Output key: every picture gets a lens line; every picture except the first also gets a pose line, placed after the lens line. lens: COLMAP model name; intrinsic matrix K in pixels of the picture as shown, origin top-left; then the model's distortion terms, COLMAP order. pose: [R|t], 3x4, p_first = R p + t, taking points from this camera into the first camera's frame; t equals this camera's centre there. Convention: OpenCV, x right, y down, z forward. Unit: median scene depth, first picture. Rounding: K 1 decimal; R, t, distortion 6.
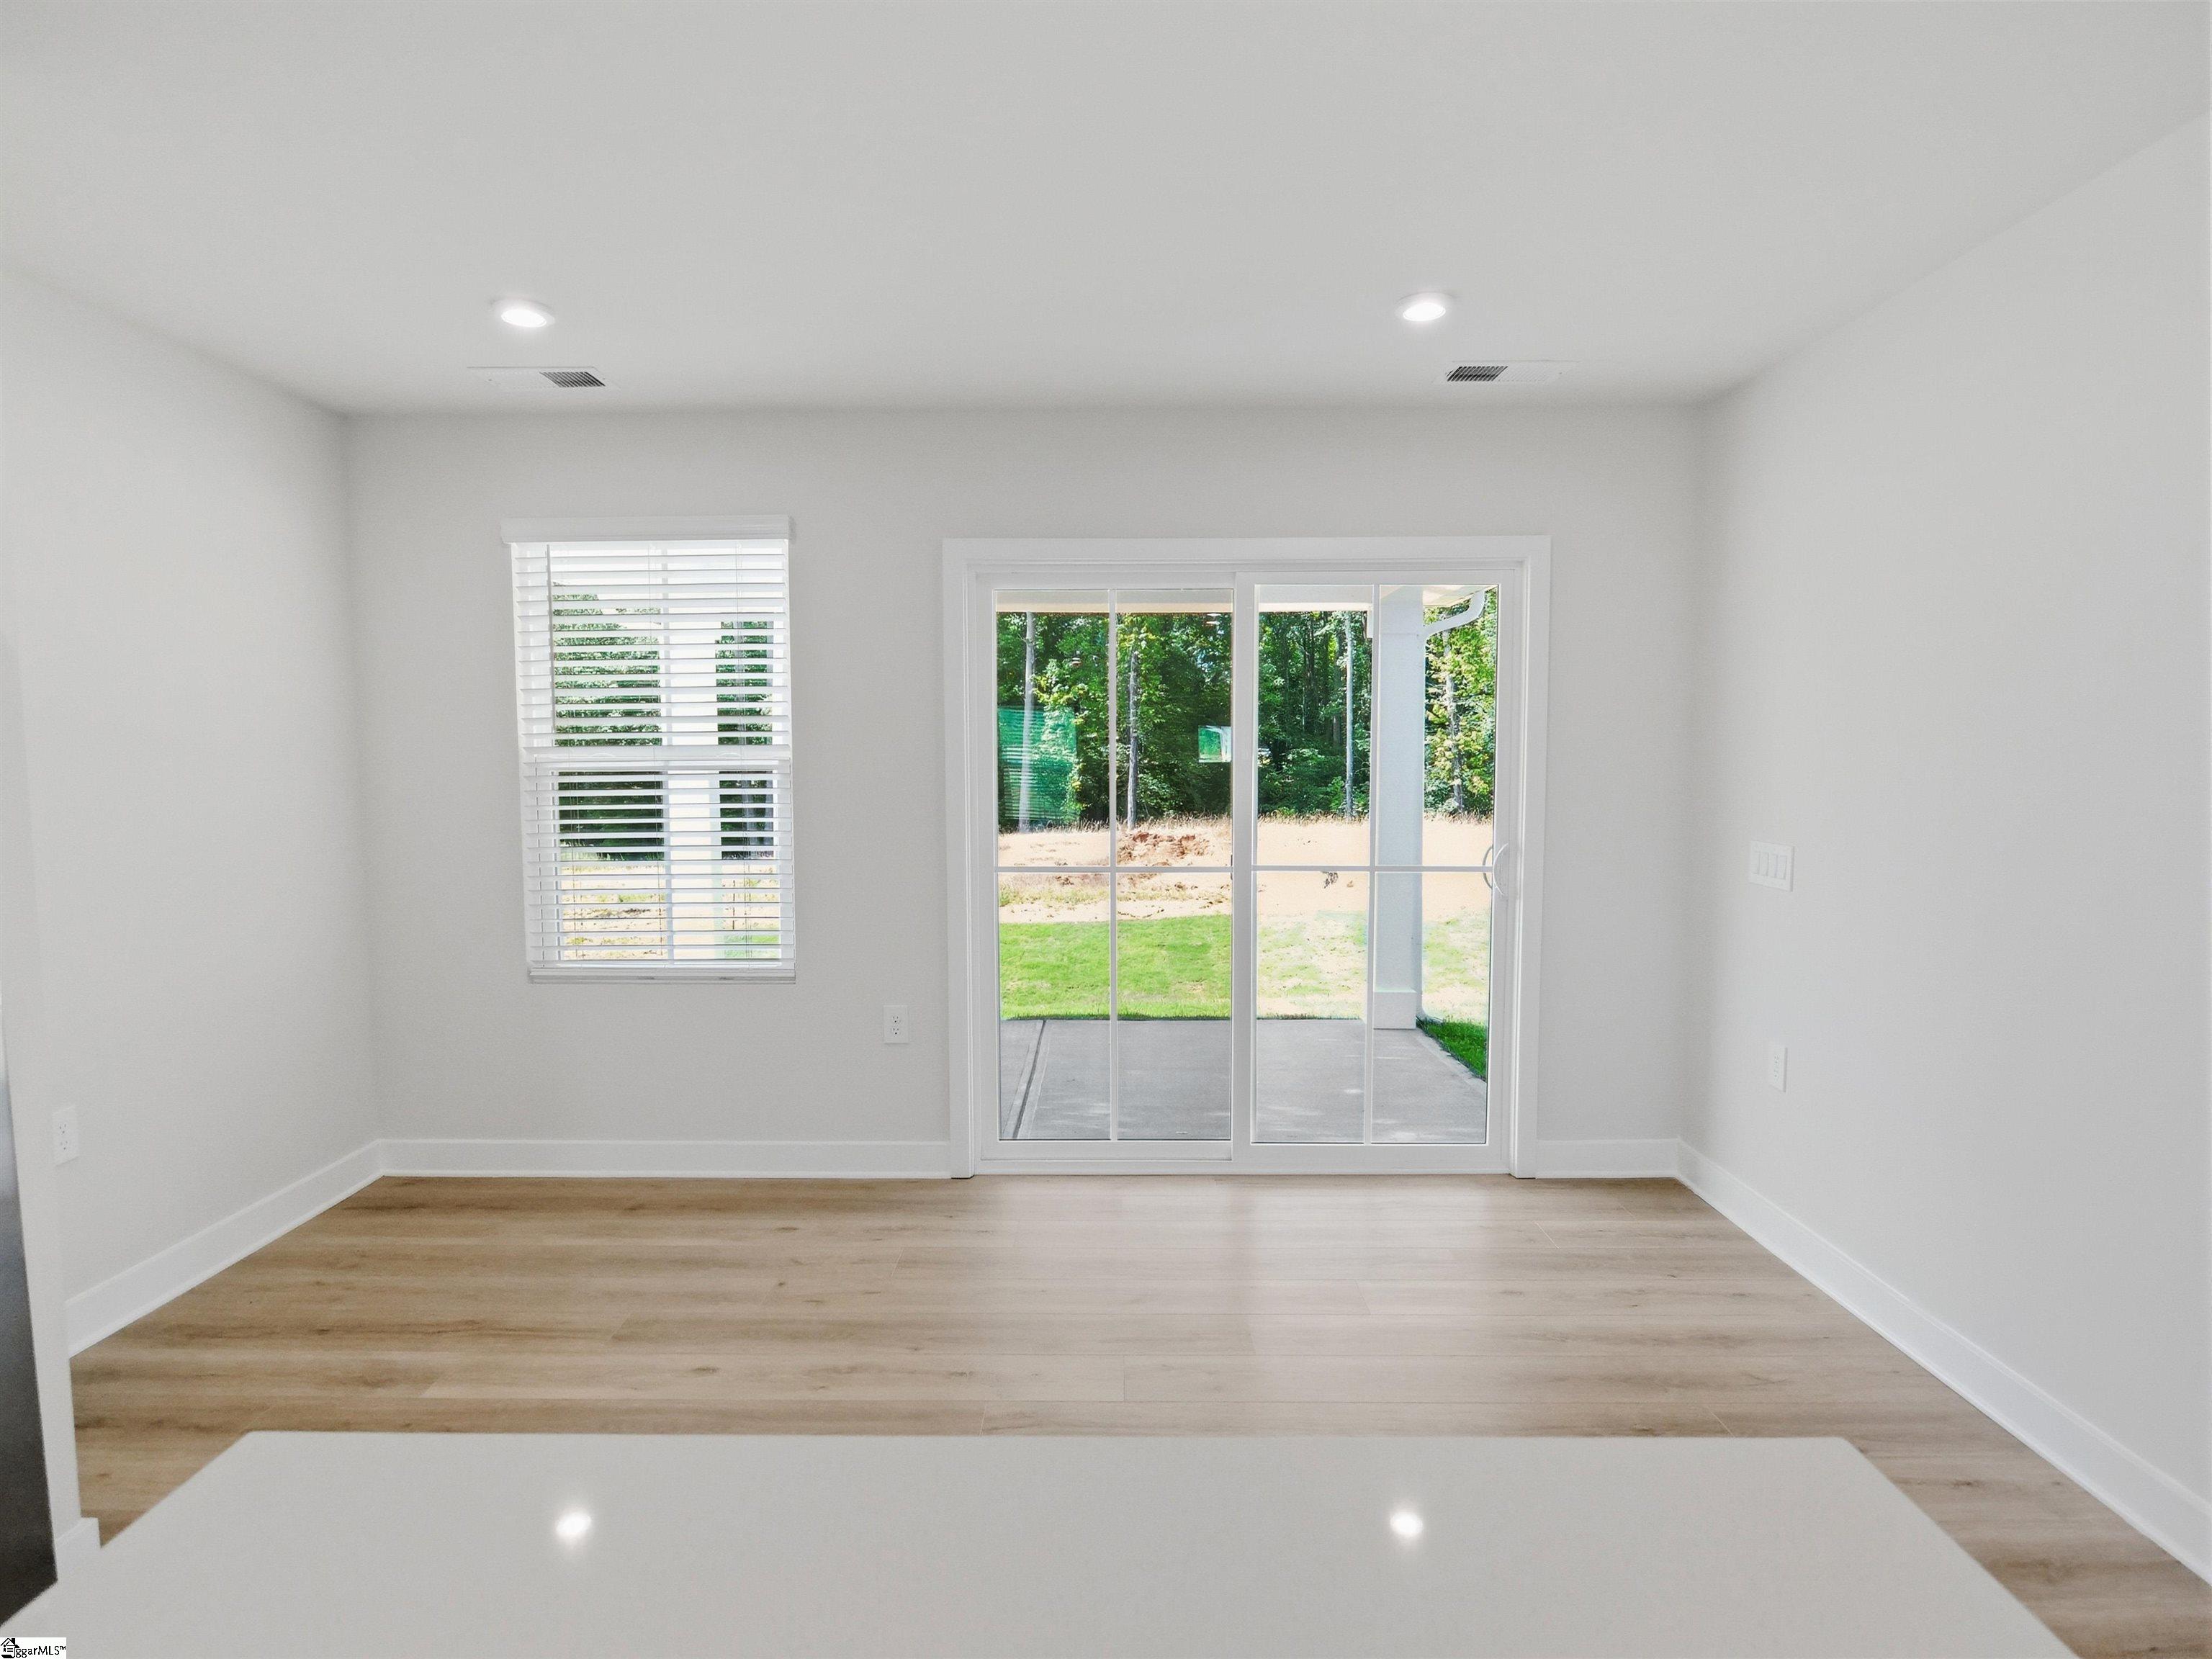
lens RADIAL K [[1192.5, 0, 1104.5], [0, 1192.5, 837.1], [0, 0, 1]] dist [-0.003390, -0.004102]
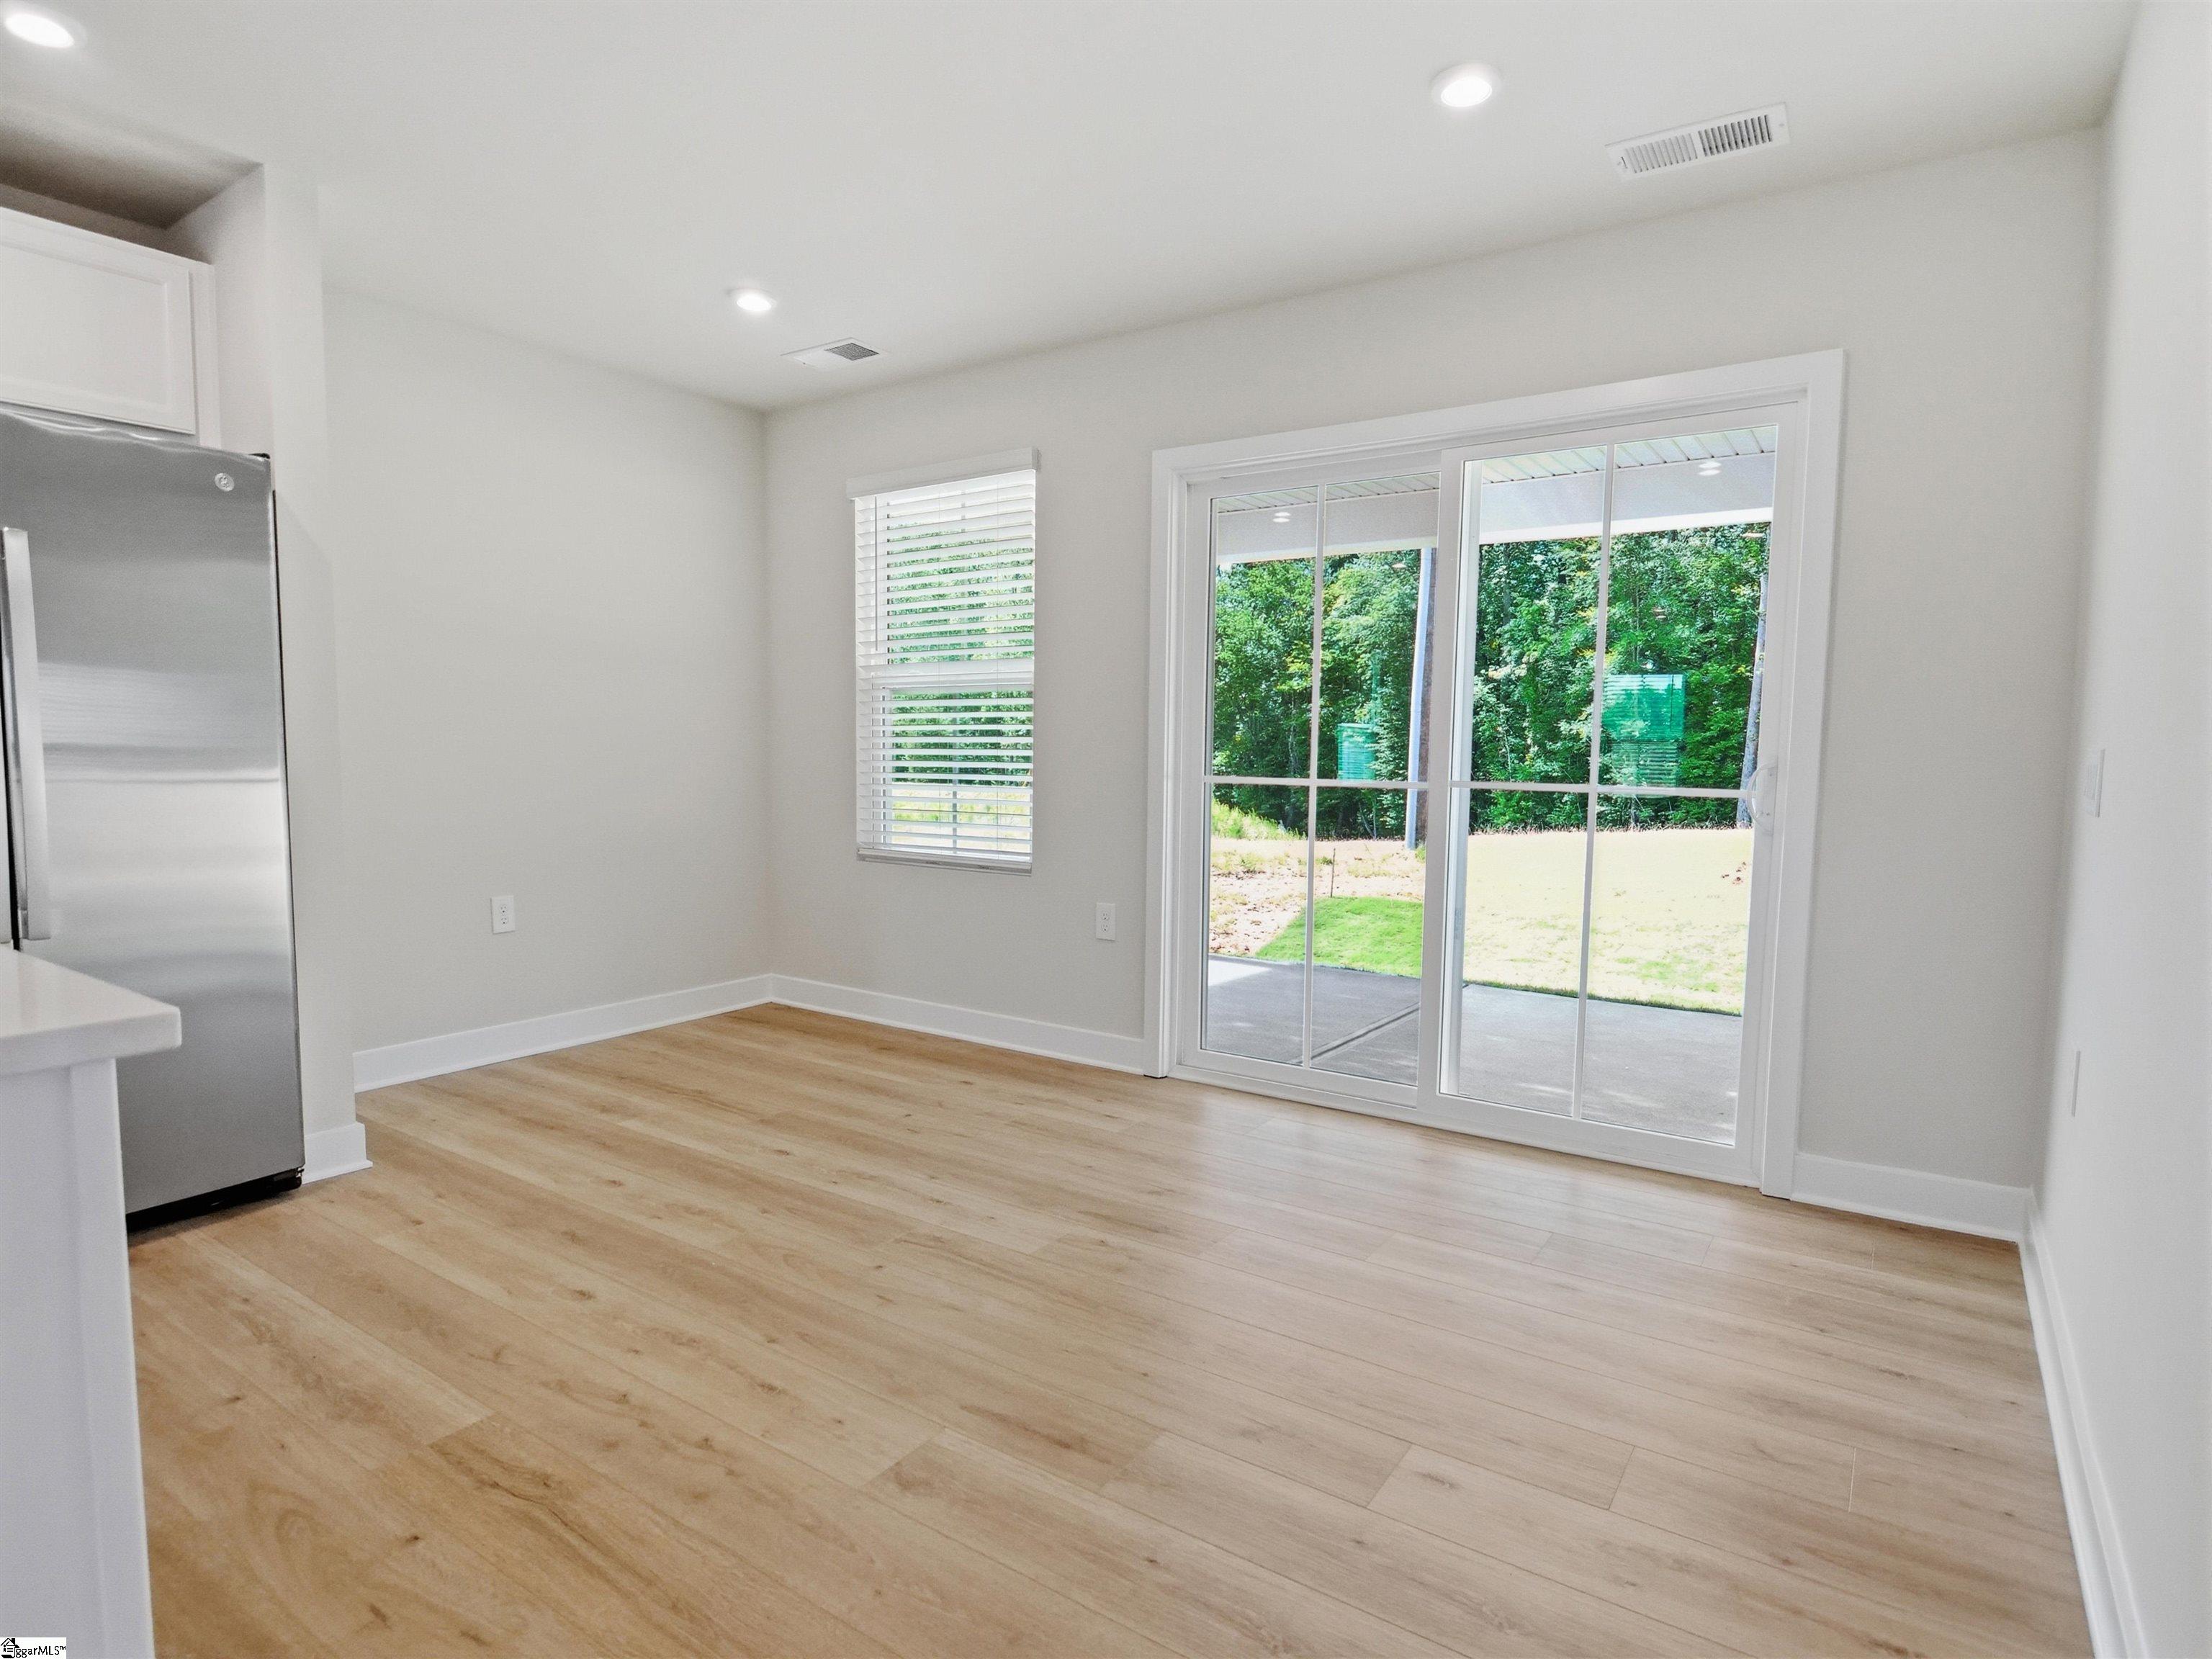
lens RADIAL K [[1192.5, 0, 1104.5], [0, 1192.5, 837.1], [0, 0, 1]] dist [-0.003390, -0.004102]
pose [[0.833021, 0.055504, -0.550451, 0.422428], [-0.051436, 0.998415, 0.022835, 0.061666], [0.550846, 0.009291, 0.834555, 0.123730]]
